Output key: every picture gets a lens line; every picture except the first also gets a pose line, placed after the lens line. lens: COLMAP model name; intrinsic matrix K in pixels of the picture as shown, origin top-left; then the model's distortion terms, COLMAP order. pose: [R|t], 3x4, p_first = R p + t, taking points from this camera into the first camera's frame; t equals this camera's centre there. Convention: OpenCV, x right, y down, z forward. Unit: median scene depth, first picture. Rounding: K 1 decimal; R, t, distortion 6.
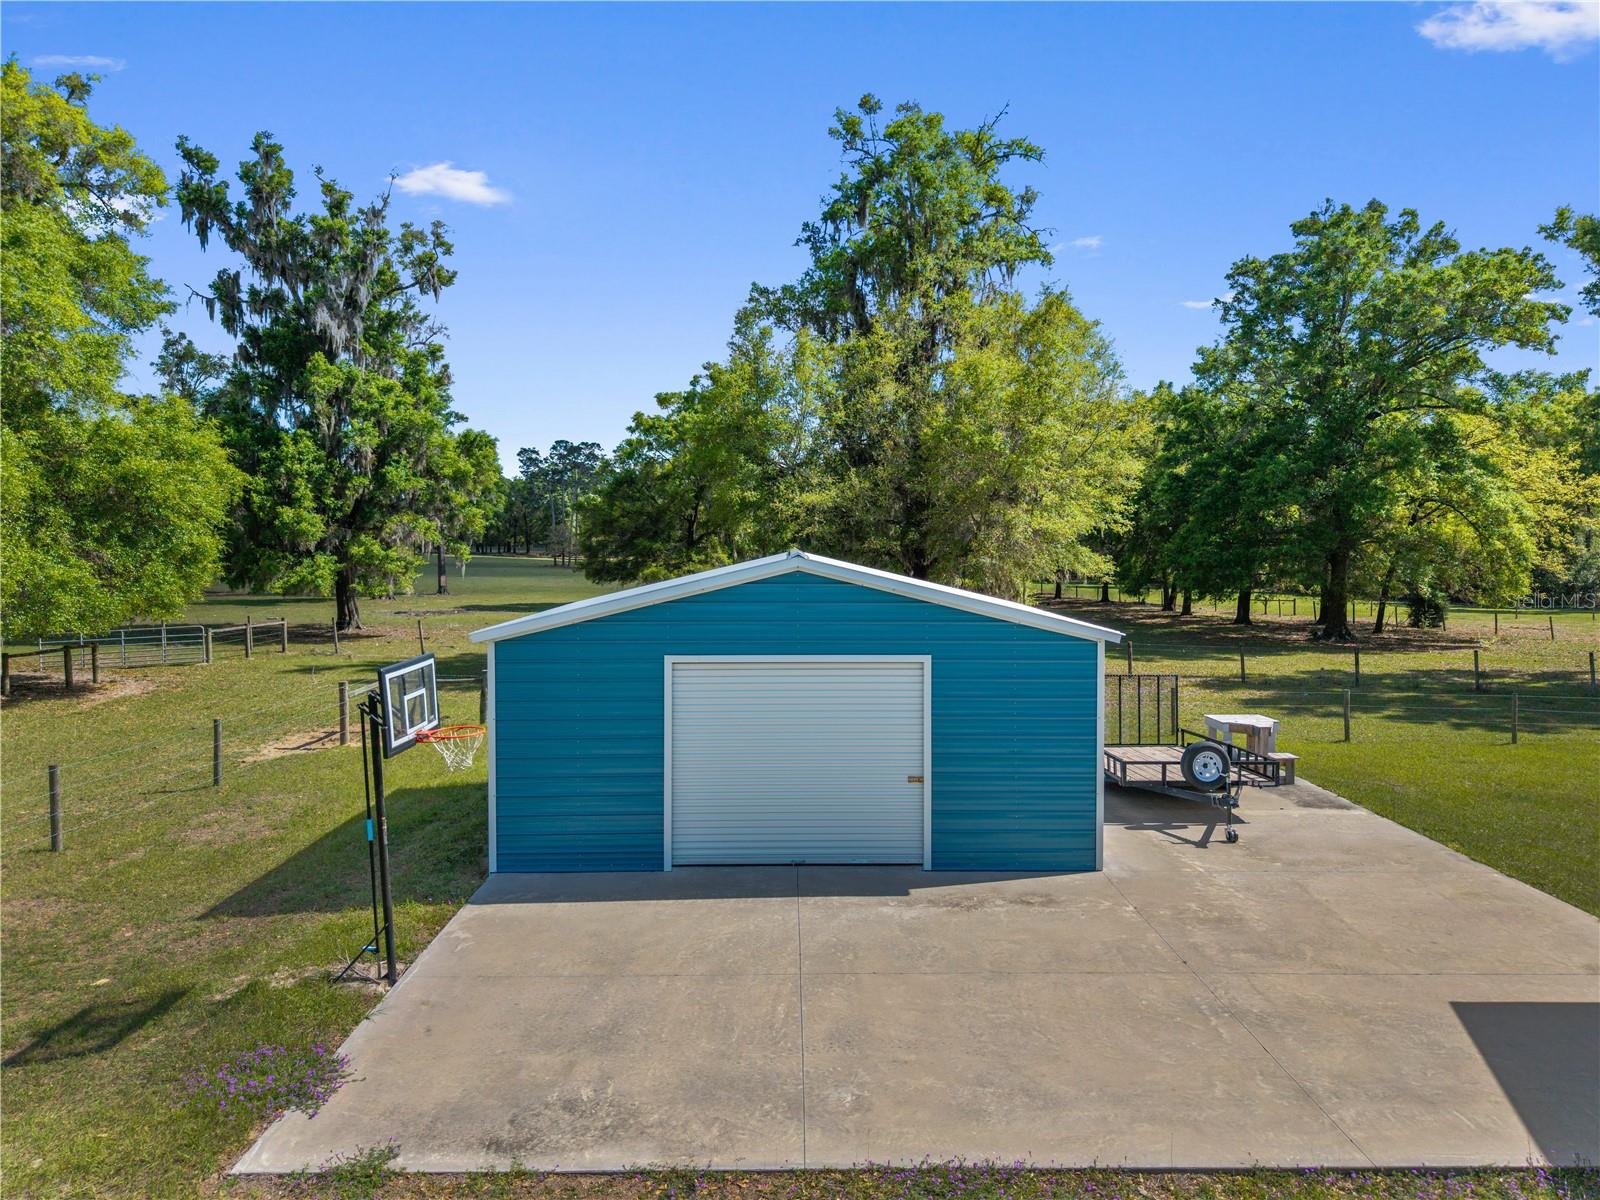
lens RADIAL K [[1099.1, 0, 798.4], [0, 1099.1, 593.4], [0, 0, 1]] dist [0.007225, -0.003461]
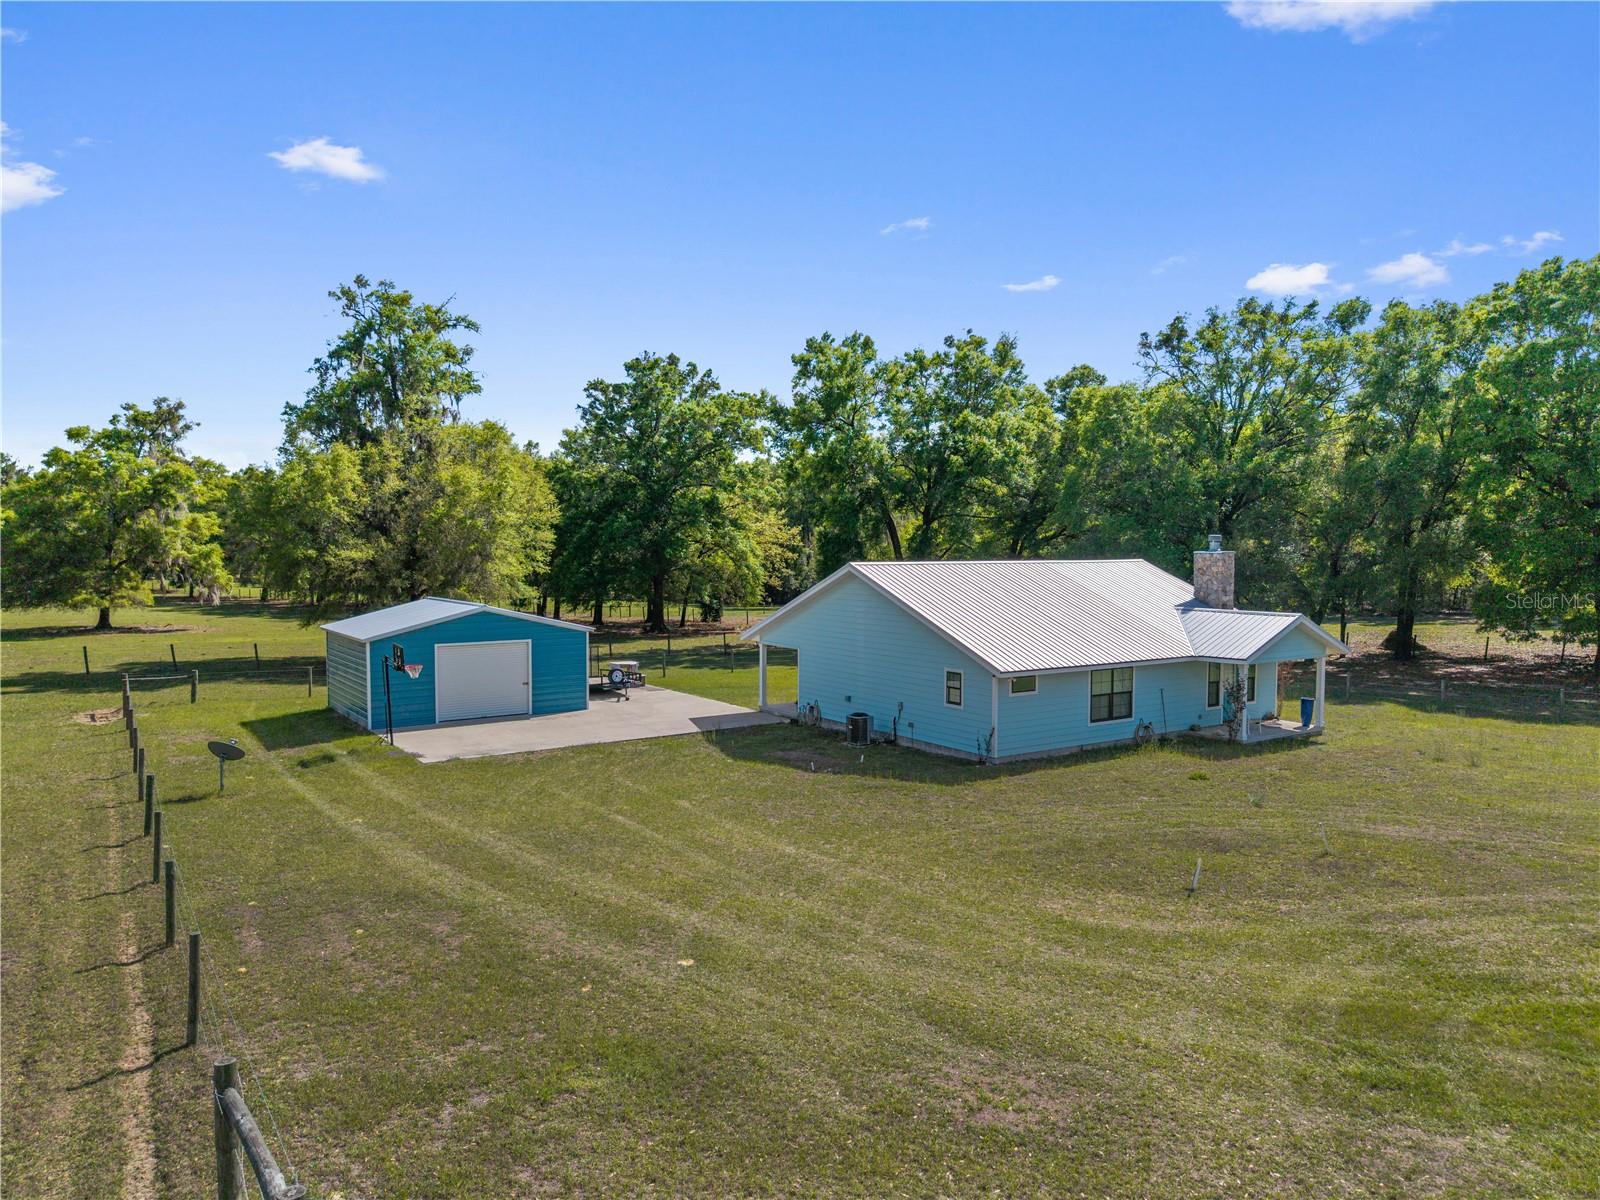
lens RADIAL K [[1103.6, 0, 829.0], [0, 1103.6, 600.5], [0, 0, 1]] dist [0.000983, 0.000716]
pose [[0.819412, -0.026235, 0.572605, -0.228681], [0.024698, 0.999640, 0.010457, -0.014221], [-0.572673, 0.005574, 0.819765, -0.464549]]
